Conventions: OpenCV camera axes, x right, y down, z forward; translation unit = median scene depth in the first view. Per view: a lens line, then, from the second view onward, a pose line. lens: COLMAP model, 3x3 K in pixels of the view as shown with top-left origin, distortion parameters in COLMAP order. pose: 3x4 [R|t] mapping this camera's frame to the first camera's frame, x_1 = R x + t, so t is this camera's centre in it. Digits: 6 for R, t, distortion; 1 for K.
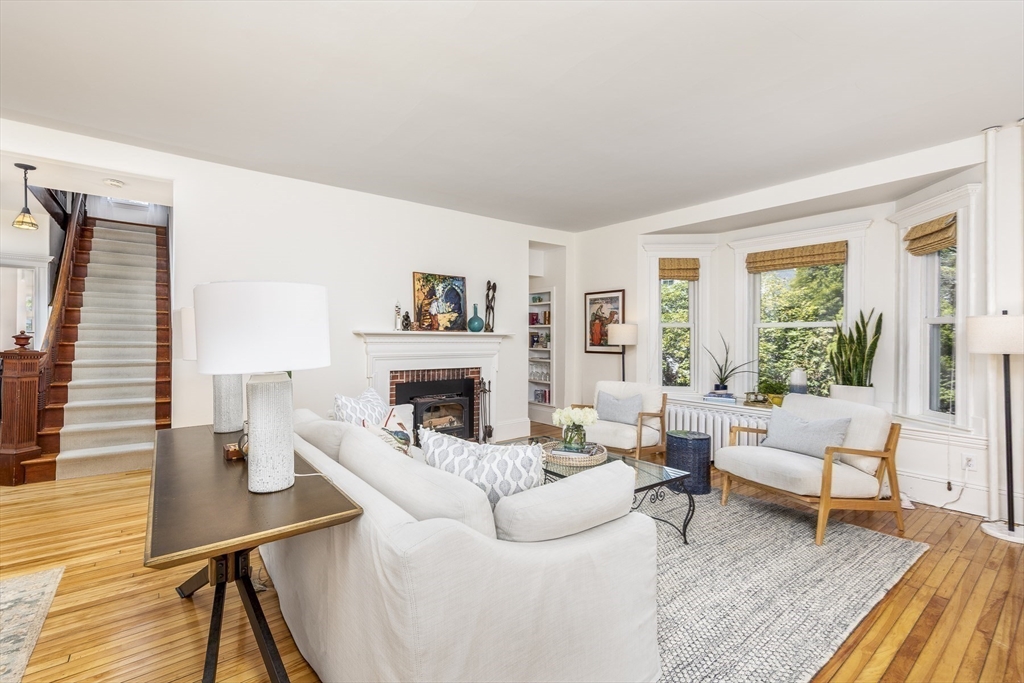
lens RADIAL K [[441.8, 0, 506.4], [0, 441.8, 338.6], [0, 0, 1]] dist [-0.001280, -0.000387]
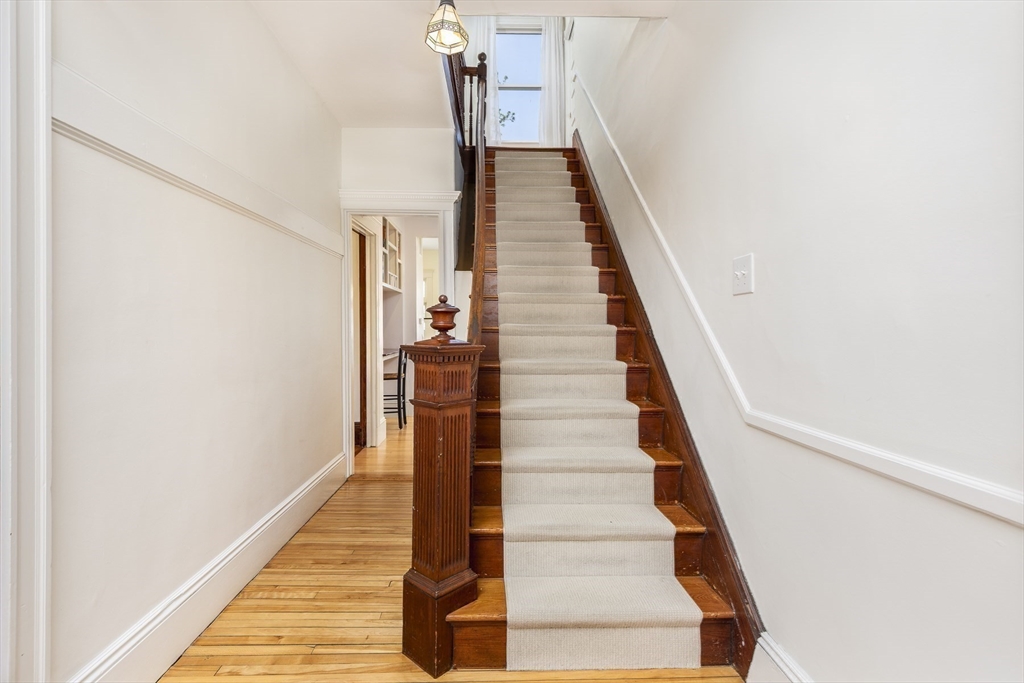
lens RADIAL K [[480.7, 0, 509.7], [0, 480.7, 336.7], [0, 0, 1]] dist [-0.000604, 0.000050]
pose [[0.807877, 0.001447, -0.589350, -0.772009], [0.008786, 0.999856, 0.014499, 0.015912], [0.589286, -0.016892, 0.807748, 0.662340]]
